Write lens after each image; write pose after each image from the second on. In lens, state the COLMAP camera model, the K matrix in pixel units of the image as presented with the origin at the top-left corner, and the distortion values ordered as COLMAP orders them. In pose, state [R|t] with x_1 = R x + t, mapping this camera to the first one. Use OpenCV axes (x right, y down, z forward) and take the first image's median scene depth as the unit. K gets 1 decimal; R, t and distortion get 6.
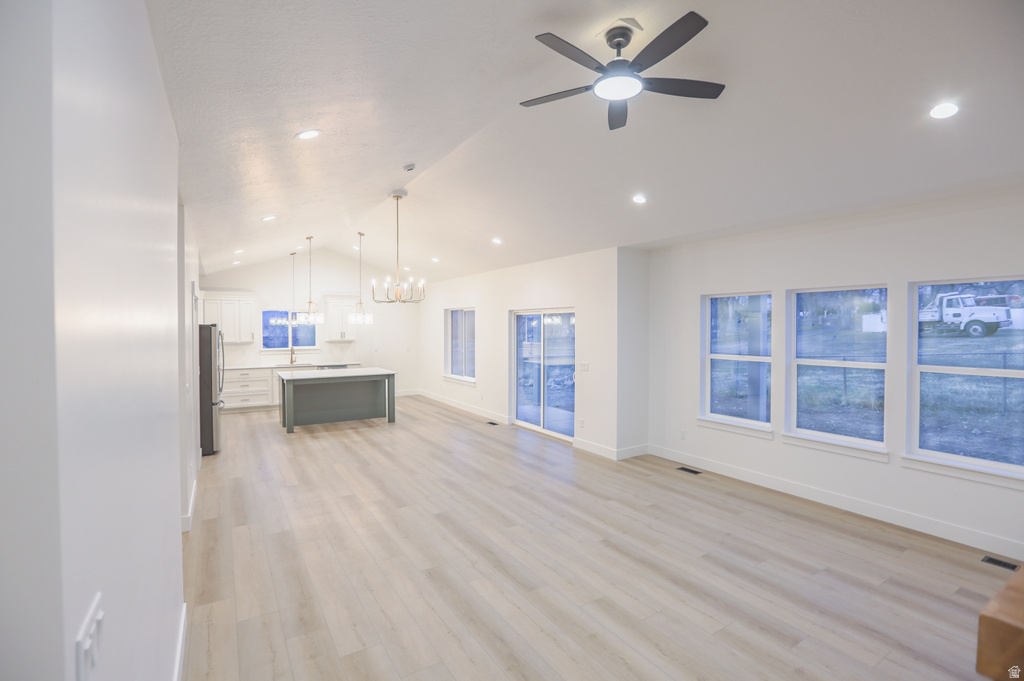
lens RADIAL K [[469.5, 0, 496.1], [0, 469.5, 333.7], [0, 0, 1]] dist [-0.038249, 0.009833]
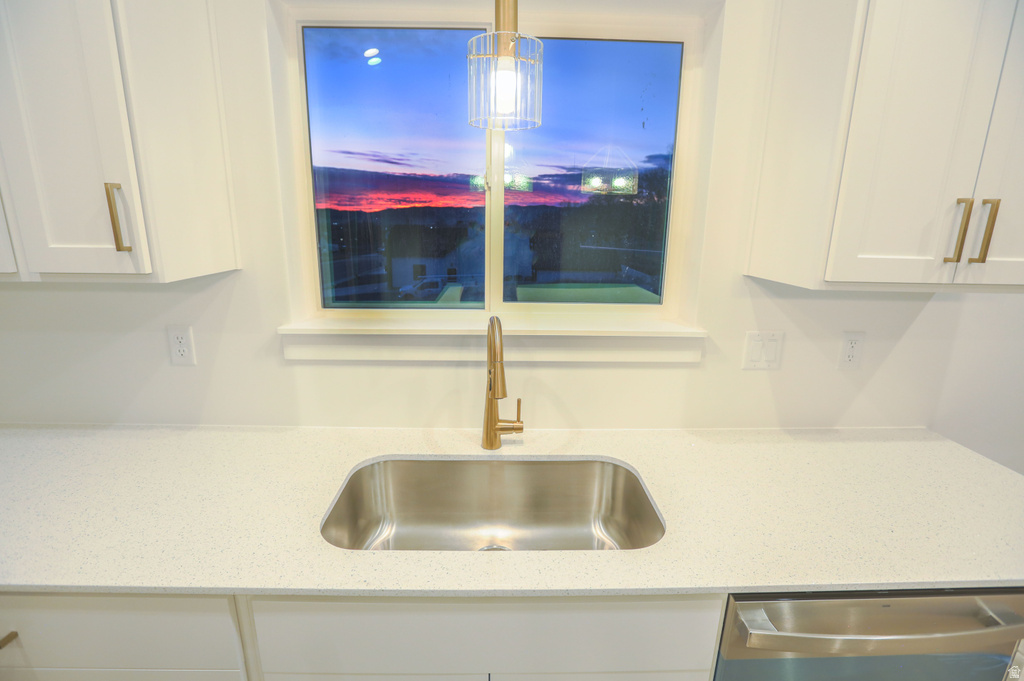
lens RADIAL K [[469.5, 0, 508.6], [0, 469.5, 338.4], [0, 0, 1]] dist [-0.038249, 0.009833]
pose [[0.868612, 0.134002, -0.477030, -0.455820], [-0.024144, 0.973039, 0.229373, 0.006185], [0.494905, -0.187719, 0.848428, 1.087886]]
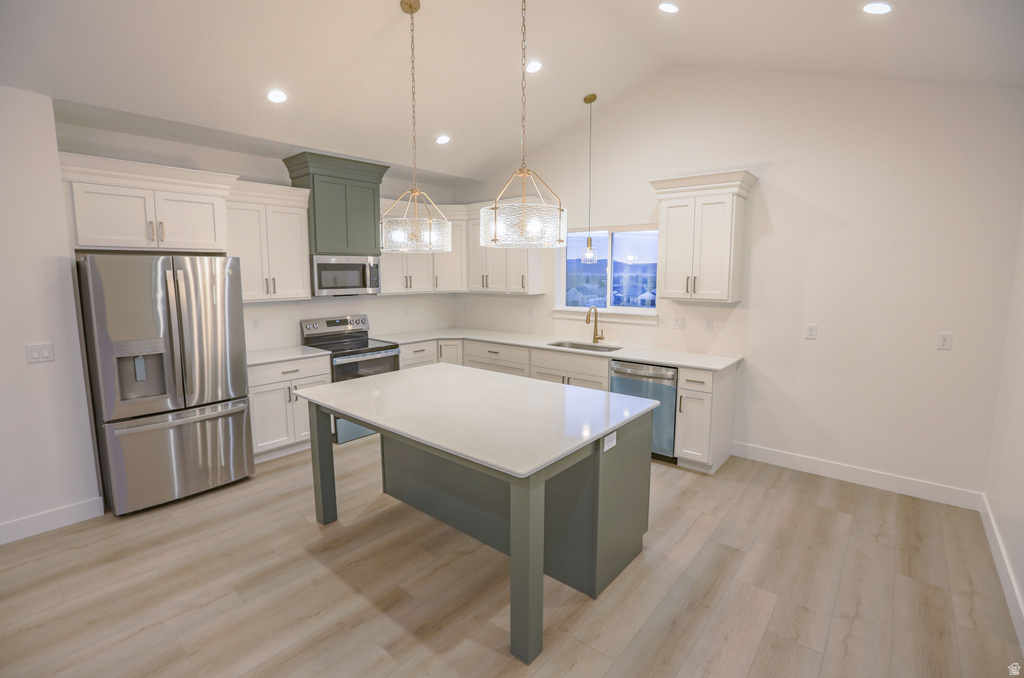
lens RADIAL K [[469.5, 0, 509.2], [0, 469.5, 335.6], [0, 0, 1]] dist [-0.038249, 0.009833]
pose [[0.321370, 0.129300, -0.938085, -0.022061], [-0.013591, 0.991162, 0.131960, -0.005481], [0.946856, -0.029658, 0.320287, 0.926830]]
